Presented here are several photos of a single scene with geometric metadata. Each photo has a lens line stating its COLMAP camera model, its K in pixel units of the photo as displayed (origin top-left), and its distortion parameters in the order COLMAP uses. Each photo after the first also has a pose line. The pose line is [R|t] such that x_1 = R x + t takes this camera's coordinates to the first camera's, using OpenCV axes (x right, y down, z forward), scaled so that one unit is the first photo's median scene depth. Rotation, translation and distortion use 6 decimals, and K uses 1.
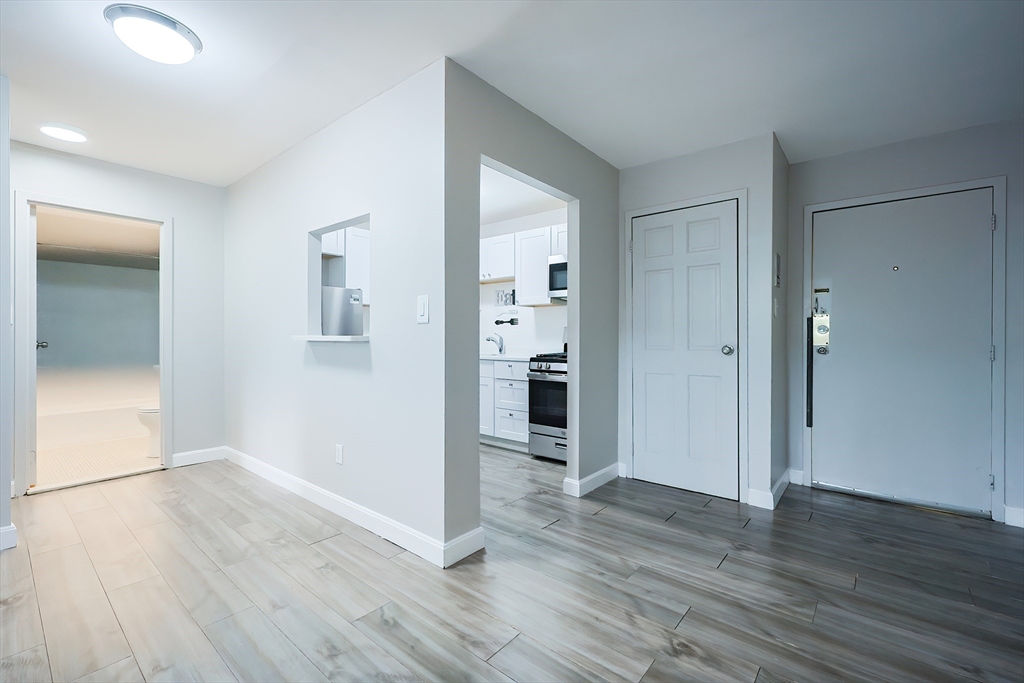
lens RADIAL K [[440.6, 0, 519.4], [0, 440.6, 340.9], [0, 0, 1]] dist [0.000578, 0.000348]
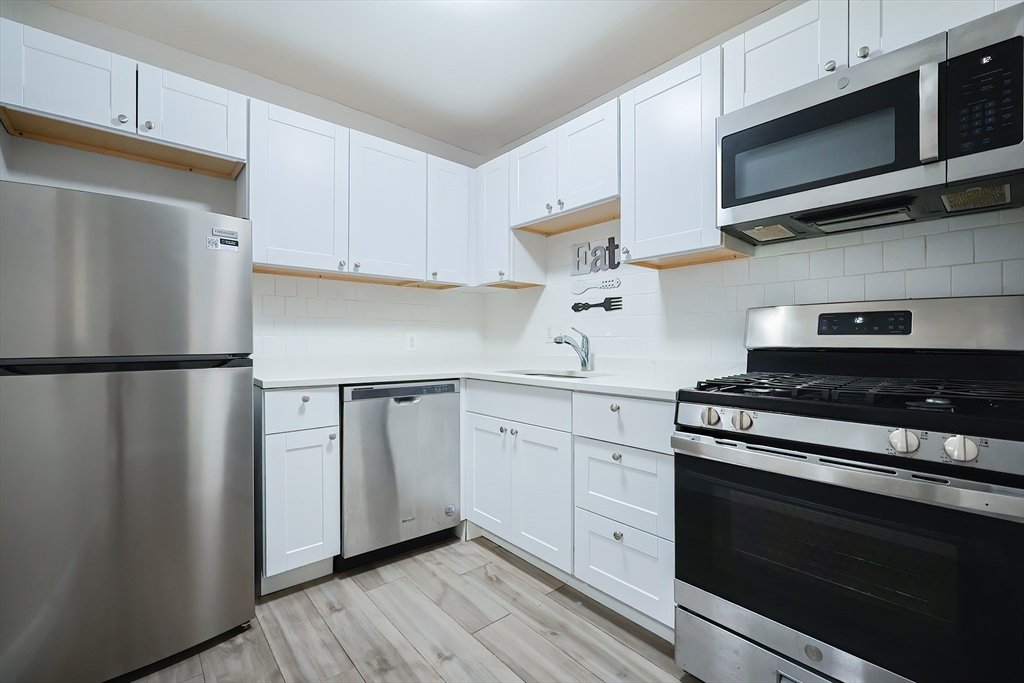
lens RADIAL K [[440.6, 0, 519.4], [0, 440.6, 340.9], [0, 0, 1]] dist [0.000578, 0.000348]
pose [[0.990488, 0.014243, -0.136858, -0.049332], [-0.015650, 0.999835, -0.009209, 0.002220], [0.136705, 0.011263, 0.990548, 0.552046]]
